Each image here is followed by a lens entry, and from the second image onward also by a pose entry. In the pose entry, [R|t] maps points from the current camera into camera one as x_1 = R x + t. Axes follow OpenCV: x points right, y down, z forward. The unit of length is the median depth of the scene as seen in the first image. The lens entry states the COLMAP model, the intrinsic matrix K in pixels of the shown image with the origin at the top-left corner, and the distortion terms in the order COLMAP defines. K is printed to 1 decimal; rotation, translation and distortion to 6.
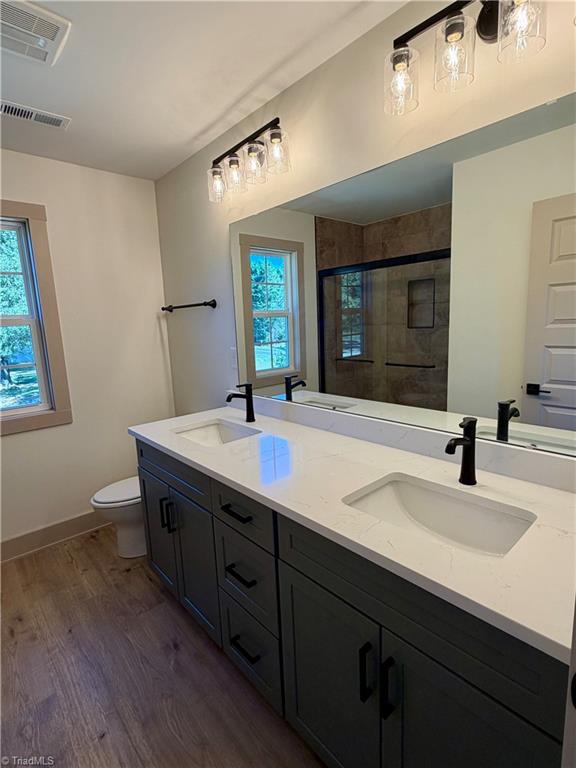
lens RADIAL K [[381.5, 0, 288.0], [0, 381.5, 384.0], [0, 0, 1]] dist [-0.000541, 0.001736]
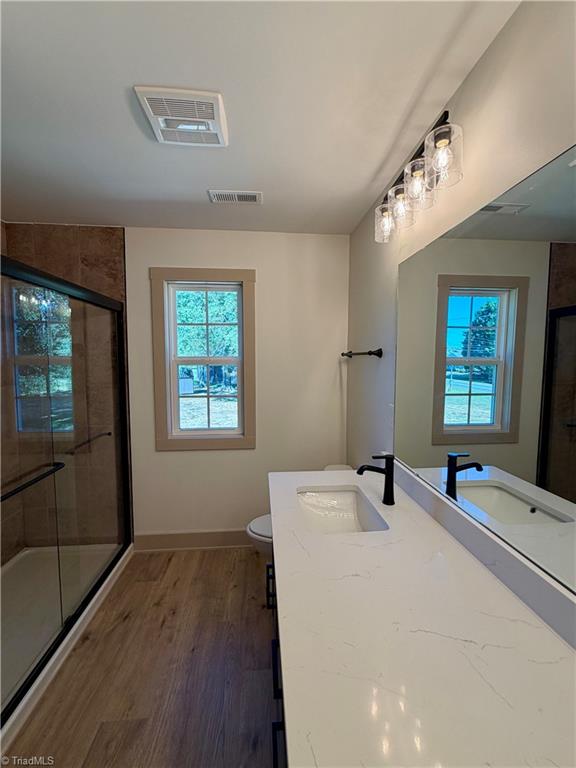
lens RADIAL K [[325.3, 0, 288.0], [0, 325.3, 384.0], [0, 0, 1]] dist [-0.000111, -0.000059]
pose [[0.798617, 0.088996, -0.595224, 0.099407], [-0.133908, 0.990491, -0.031571, -0.084625], [0.586754, 0.104919, 0.802940, 0.260365]]
